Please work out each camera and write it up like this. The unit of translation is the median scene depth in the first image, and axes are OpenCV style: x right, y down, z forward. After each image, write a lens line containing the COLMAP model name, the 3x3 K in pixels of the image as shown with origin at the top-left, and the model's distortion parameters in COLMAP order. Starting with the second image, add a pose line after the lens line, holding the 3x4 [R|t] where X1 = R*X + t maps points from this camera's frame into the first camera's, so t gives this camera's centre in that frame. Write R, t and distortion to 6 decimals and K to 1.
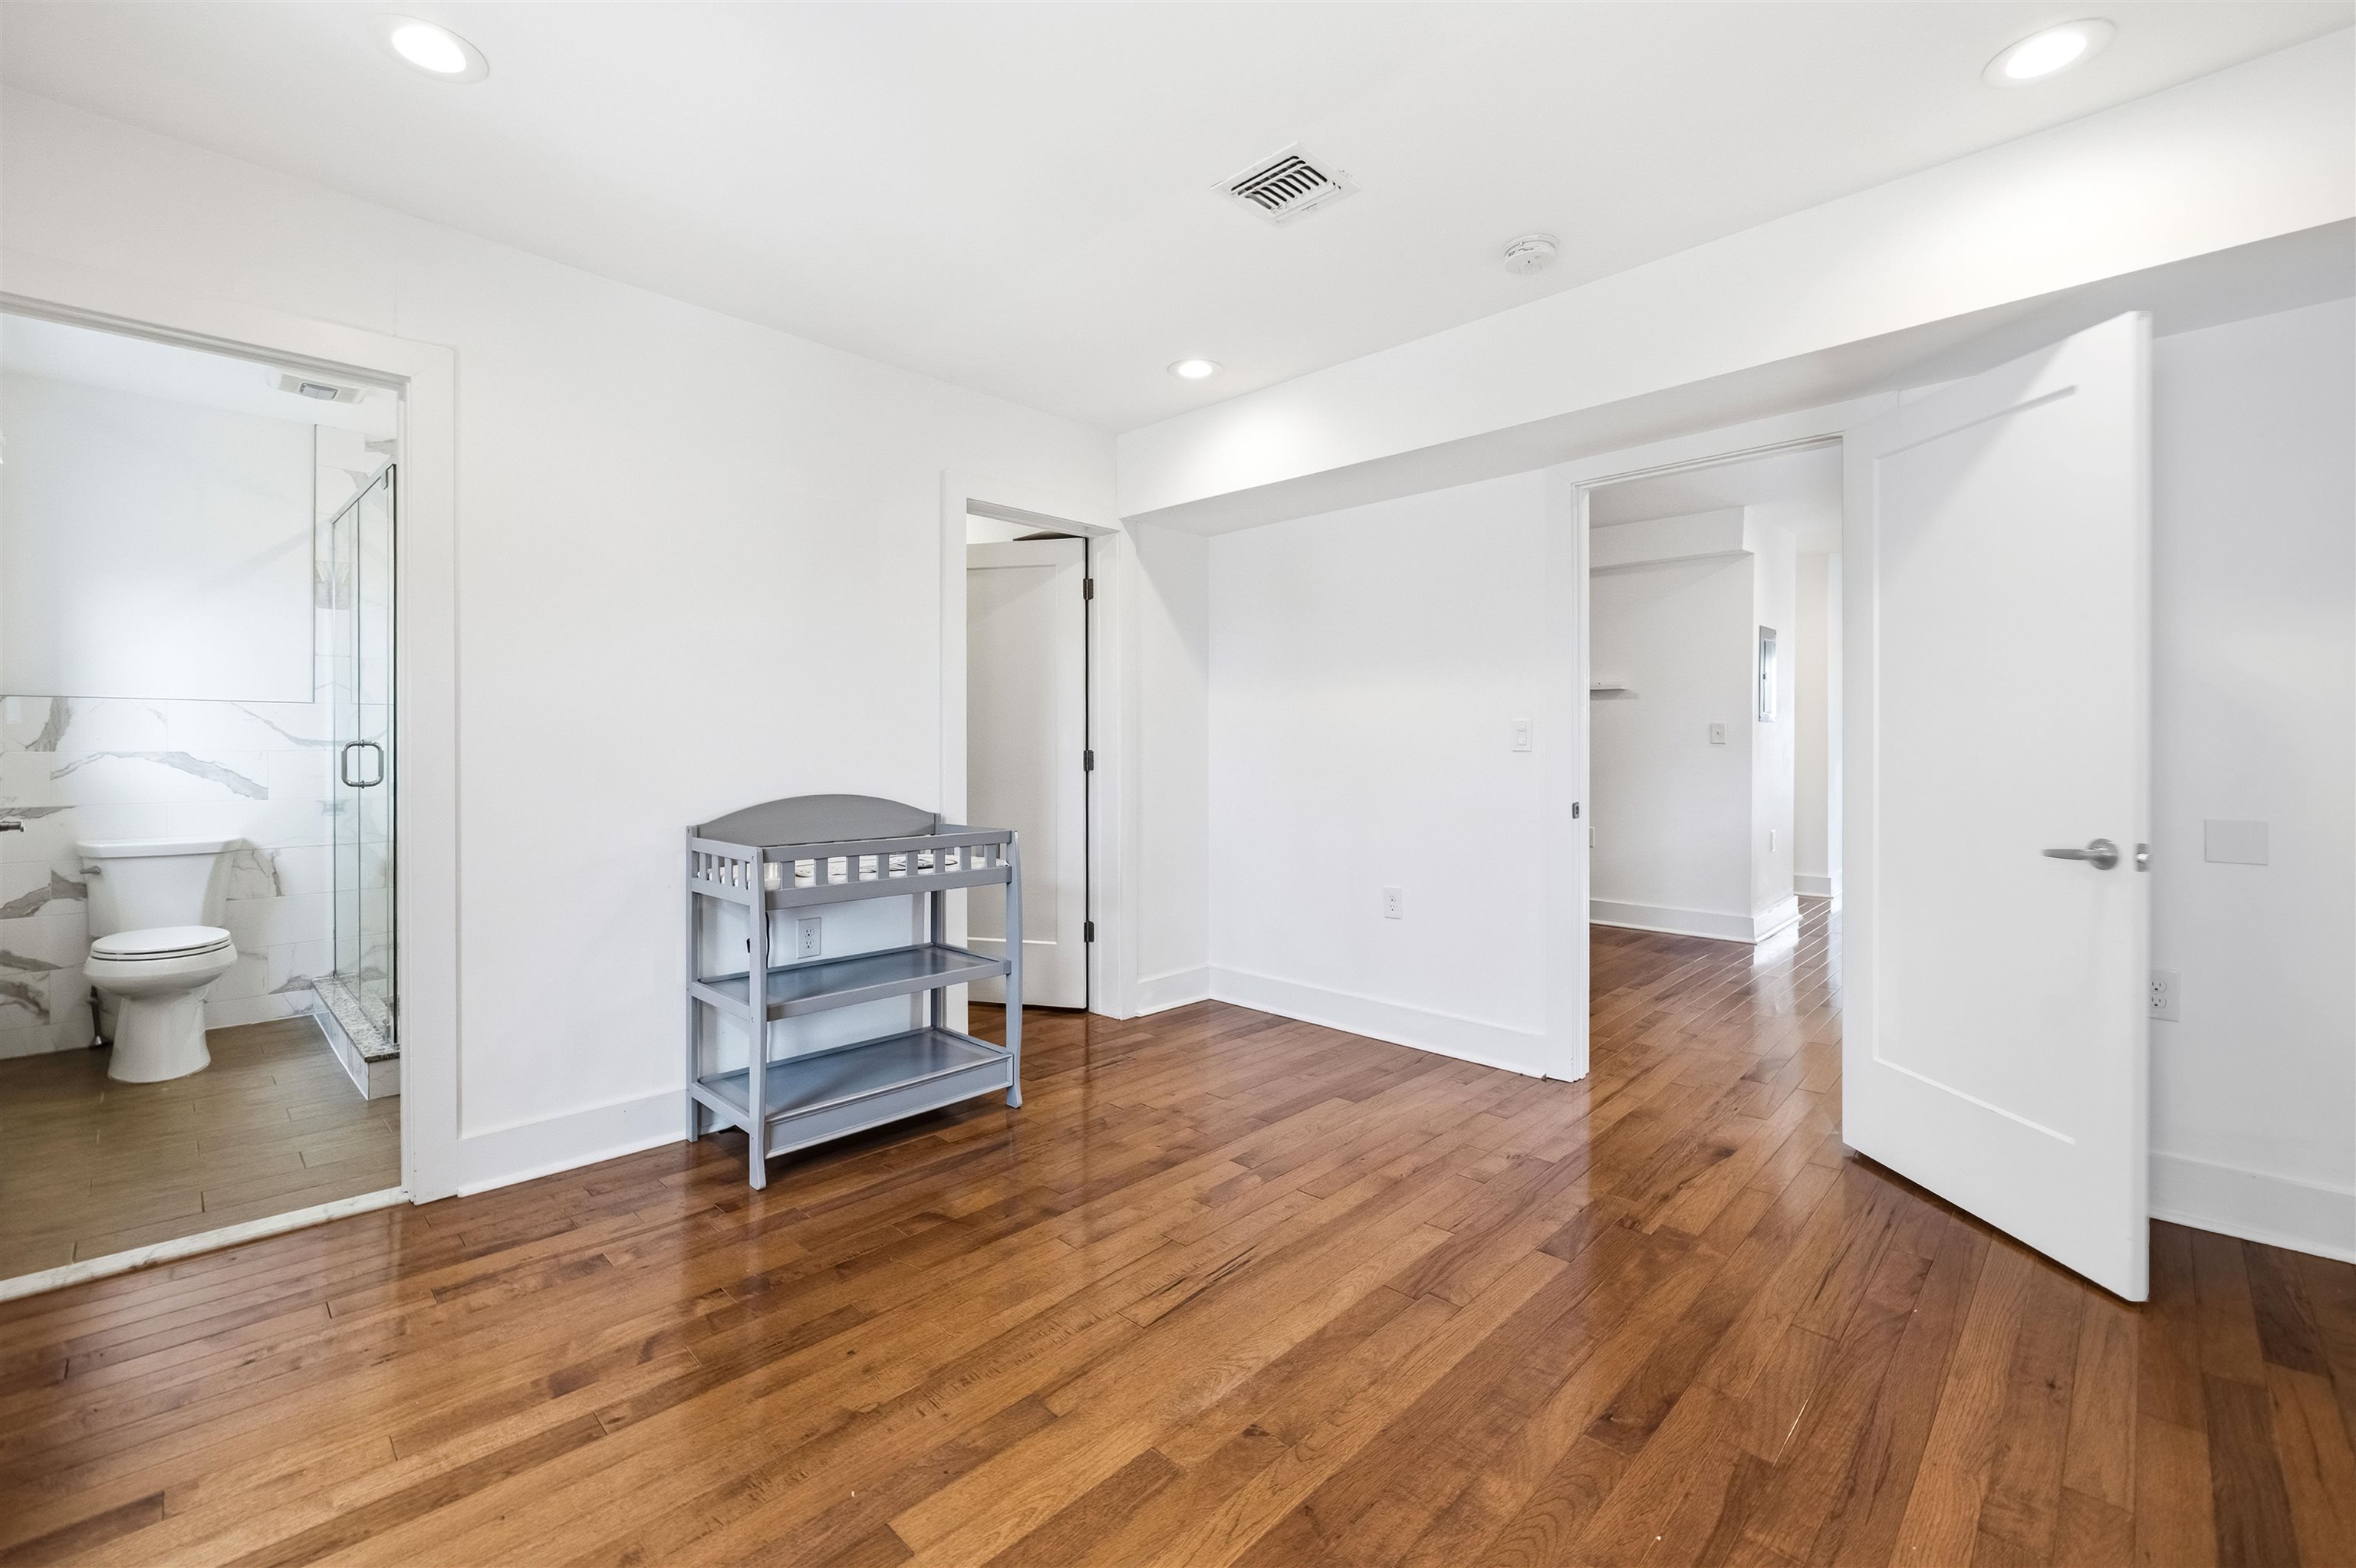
lens RADIAL K [[987.0, 0, 1171.1], [0, 987.0, 747.2], [0, 0, 1]] dist [-0.001020, -0.000057]
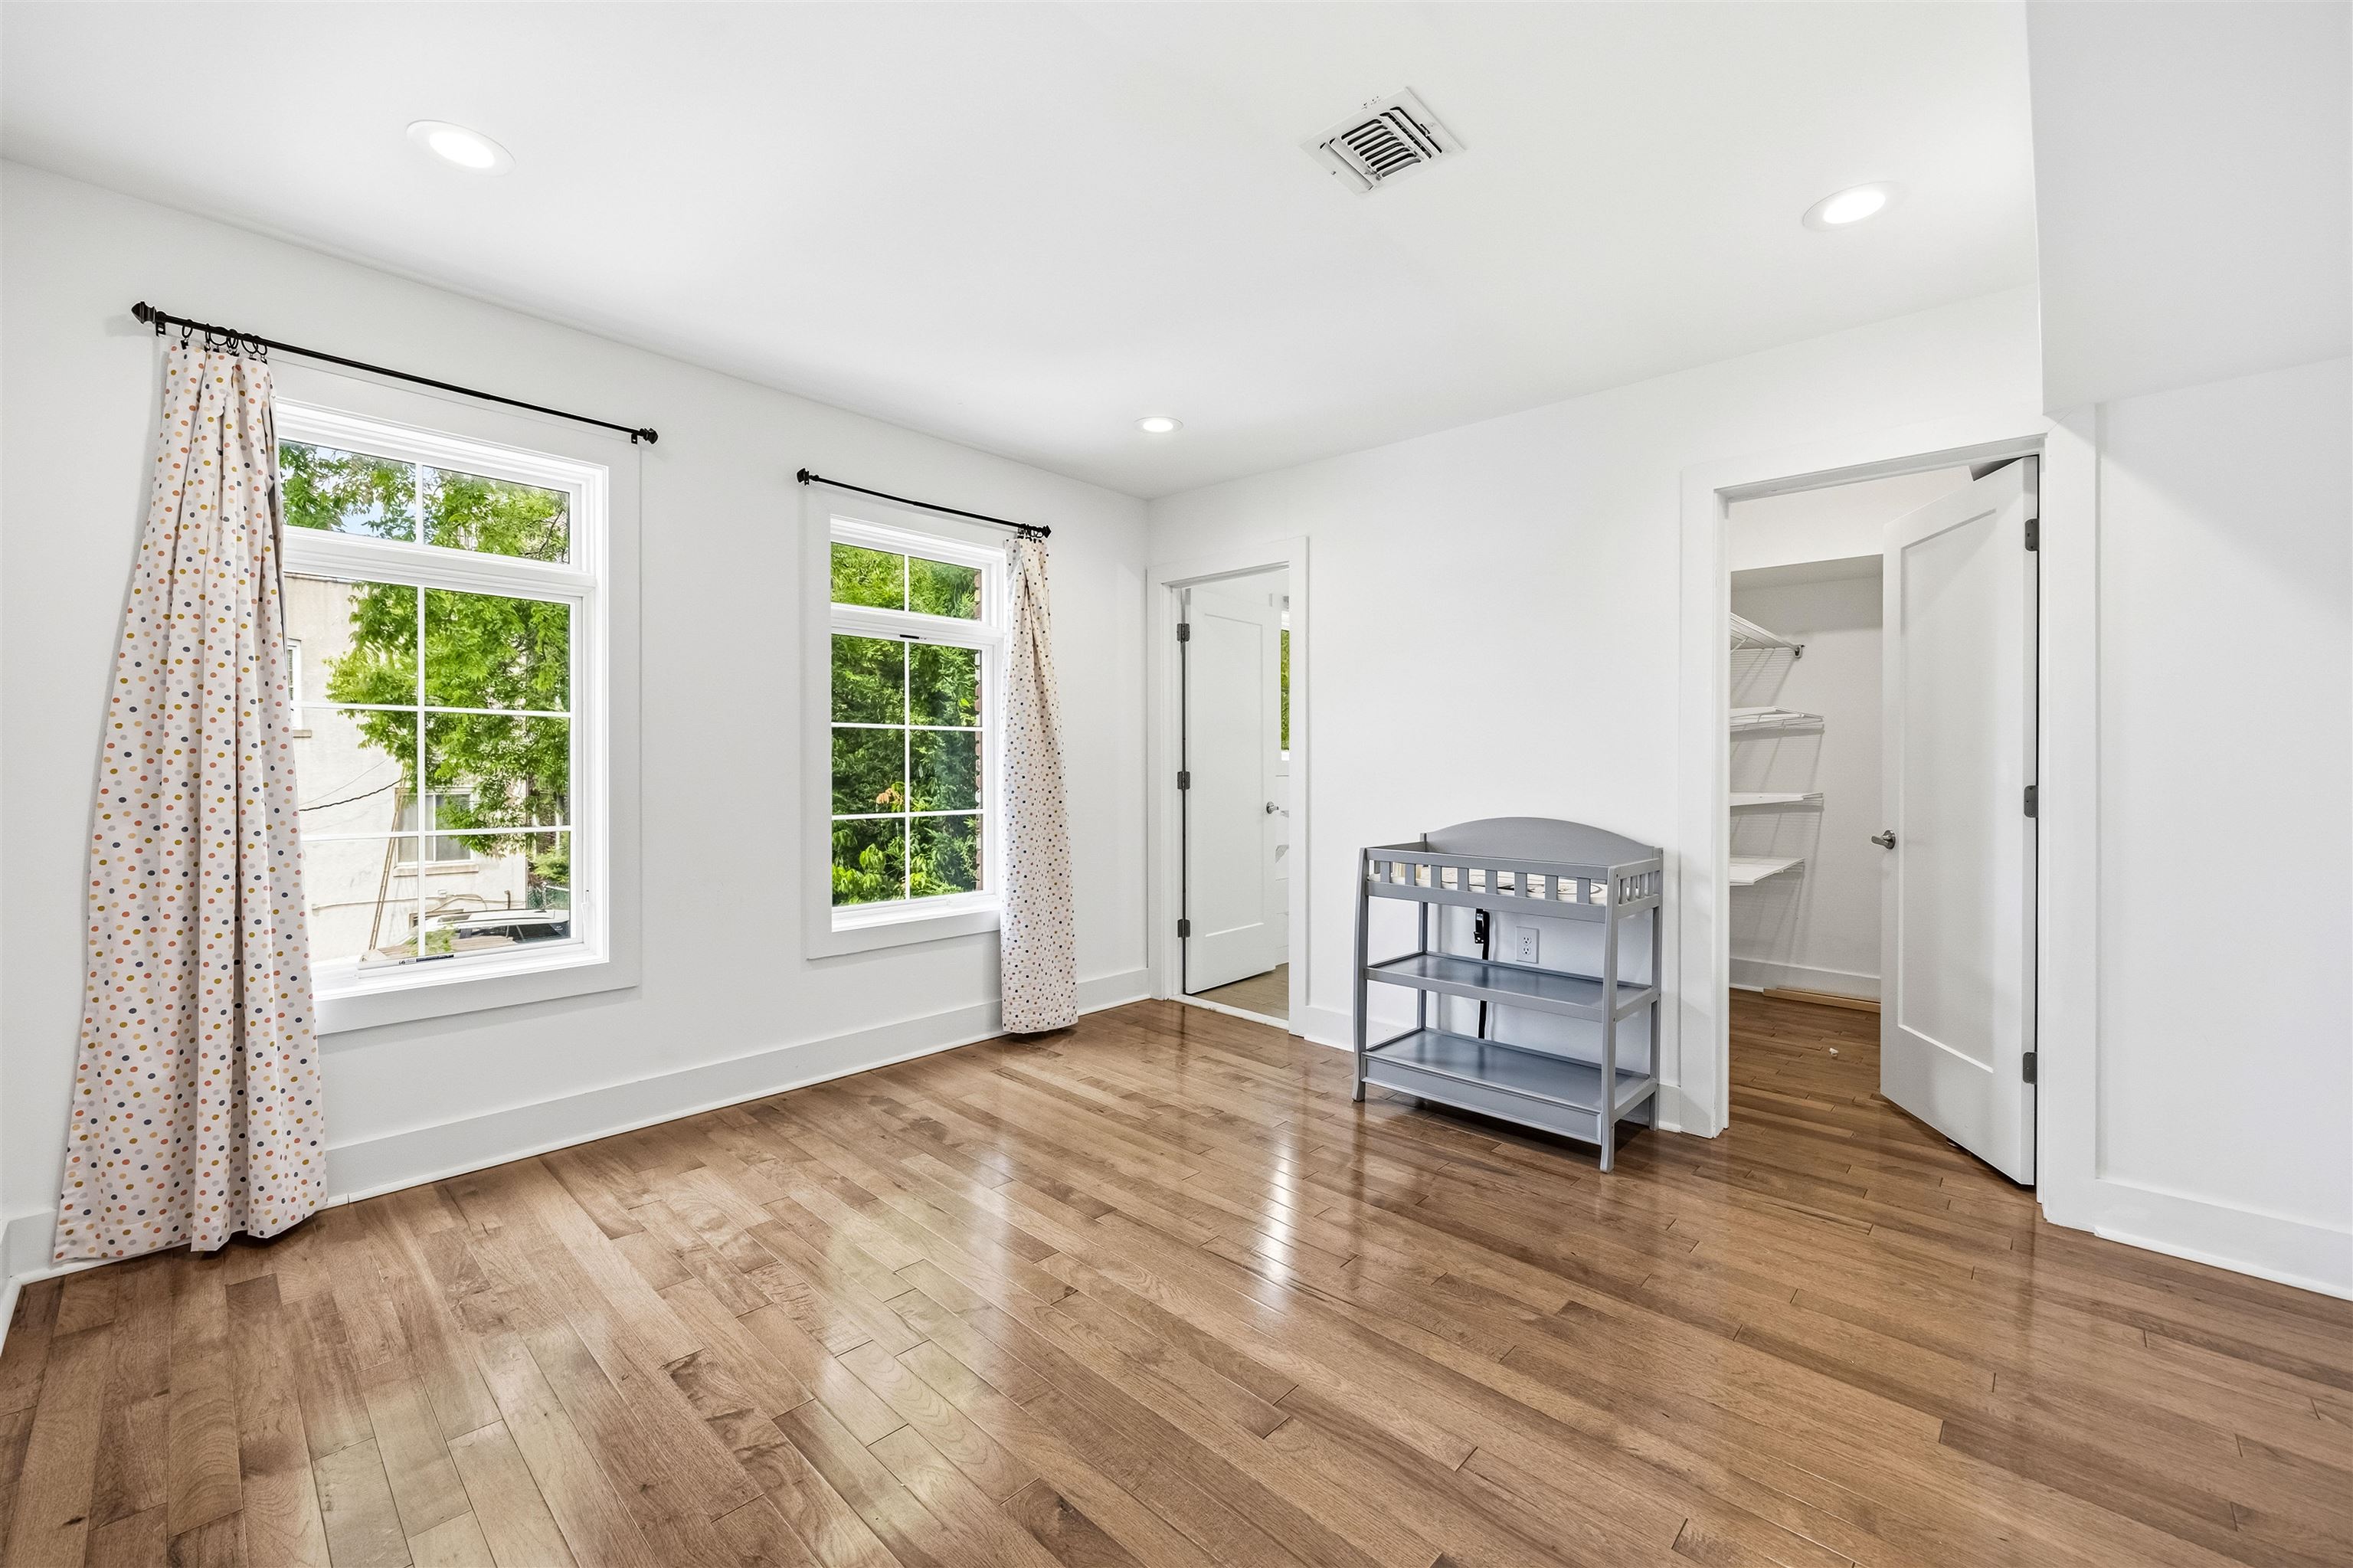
lens RADIAL K [[952.1, 0, 1163.8], [0, 952.1, 771.9], [0, 0, 1]] dist [0.002279, 0.000465]
pose [[0.019357, 0.005696, -0.999796, 0.834269], [-0.008746, 0.999946, 0.005528, -0.004862], [0.999774, 0.008637, 0.019406, 0.674190]]
